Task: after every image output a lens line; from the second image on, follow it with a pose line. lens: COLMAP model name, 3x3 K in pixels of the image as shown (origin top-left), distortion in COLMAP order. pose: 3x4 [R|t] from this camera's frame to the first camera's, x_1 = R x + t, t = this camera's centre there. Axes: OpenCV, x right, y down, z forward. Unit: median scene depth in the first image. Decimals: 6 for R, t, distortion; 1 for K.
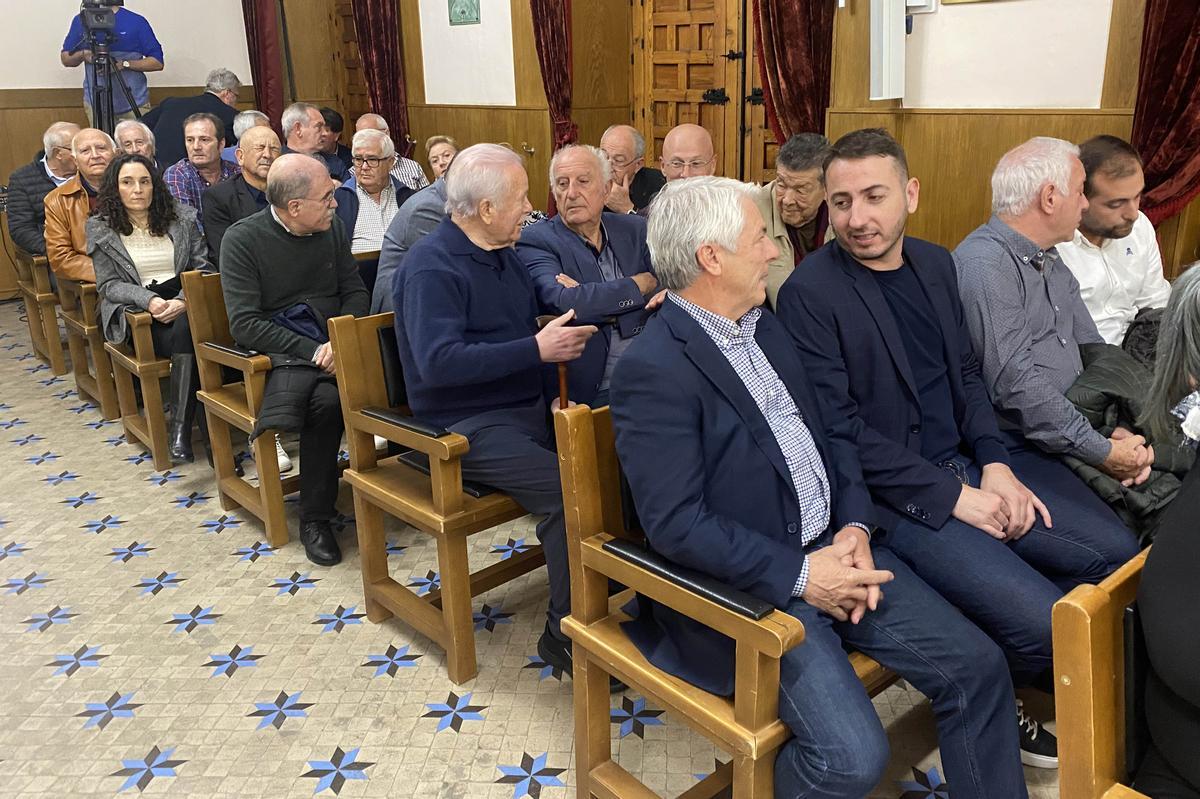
lens RADIAL K [[936.8, 0, 618.9], [0, 936.8, 392.1], [0, 0, 1]] dist [0.049835, -0.063576]
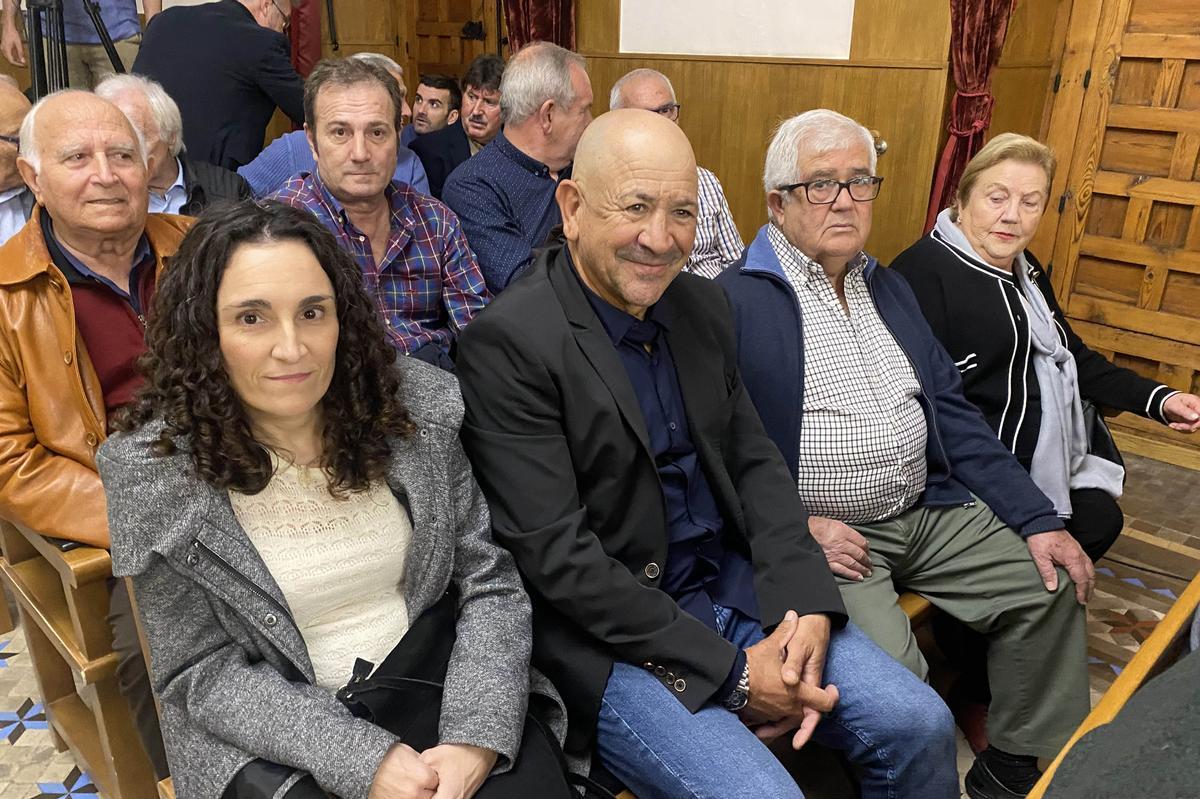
lens RADIAL K [[863.2, 0, 571.1], [0, 863.2, 427.7], [0, 0, 1]] dist [0.004315, -0.000556]
pose [[0.997695, 0.001264, 0.067841, -0.367408], [-0.008201, 0.994742, 0.102079, -0.176888], [-0.067355, -0.102401, 0.992460, 0.613005]]
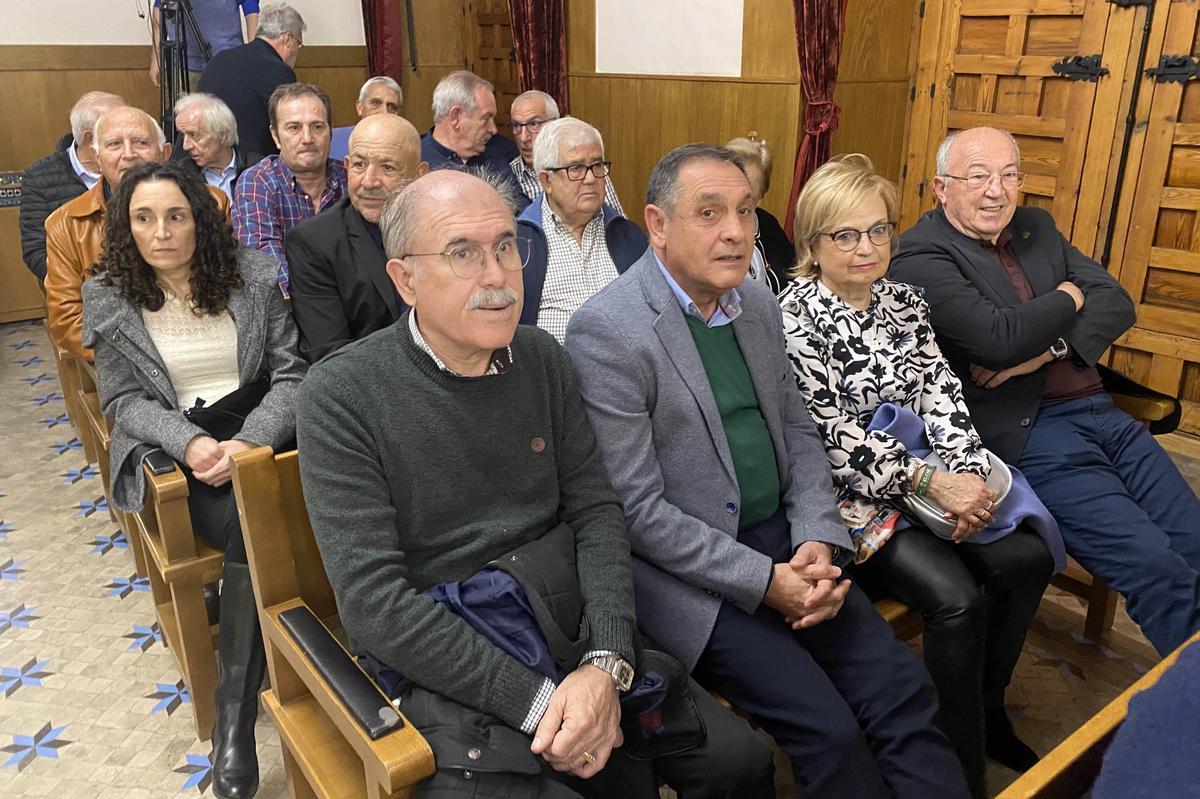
lens RADIAL K [[852.7, 0, 618.4], [0, 852.7, 398.1], [0, 0, 1]] dist [0.003564, 0.003212]
pose [[0.996661, 0.043746, -0.068949, -0.178496], [-0.038896, 0.996775, 0.070187, -0.133993], [0.071797, -0.067271, 0.995148, 0.433265]]
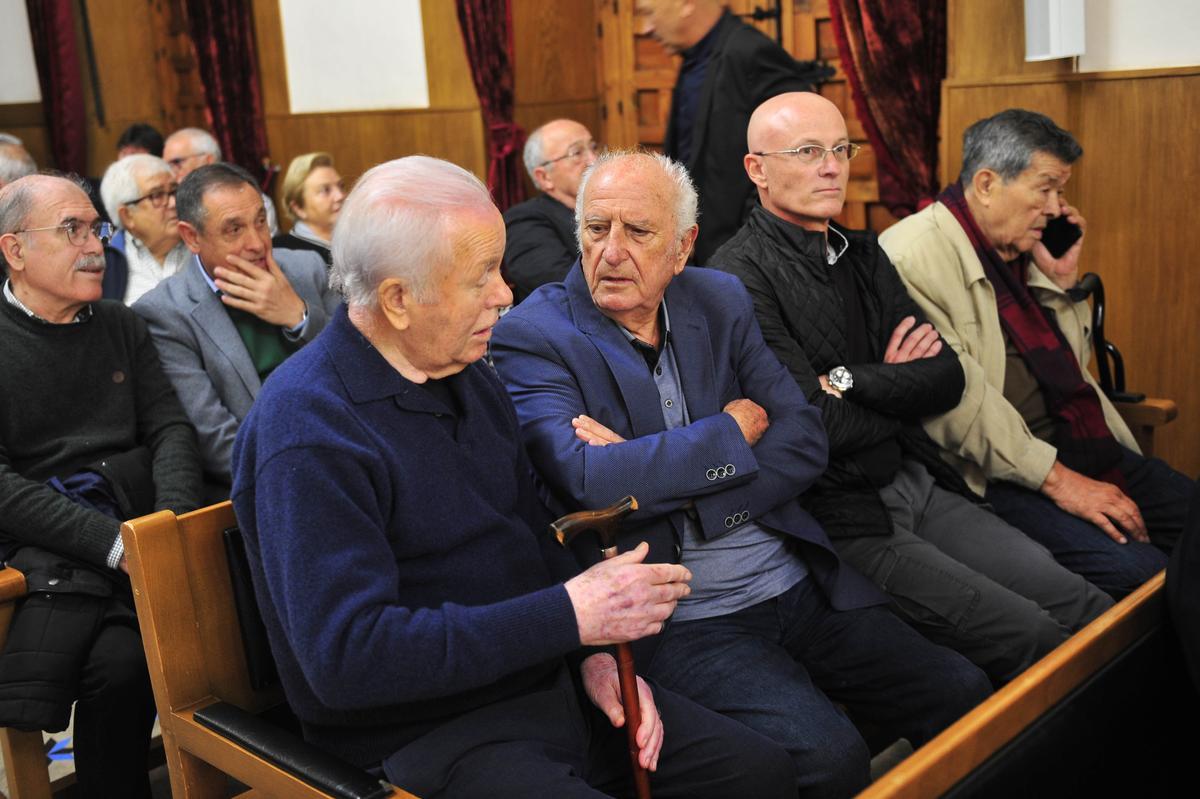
lens RADIAL K [[1242.4, 0, 602.5], [0, 1242.4, 362.7], [0, 0, 1]] dist [0.065497, -0.188465]
pose [[0.997866, -0.055517, 0.034374, -0.033697], [0.058498, 0.993960, -0.092846, -0.043993], [-0.029011, 0.094659, 0.995087, 0.170565]]
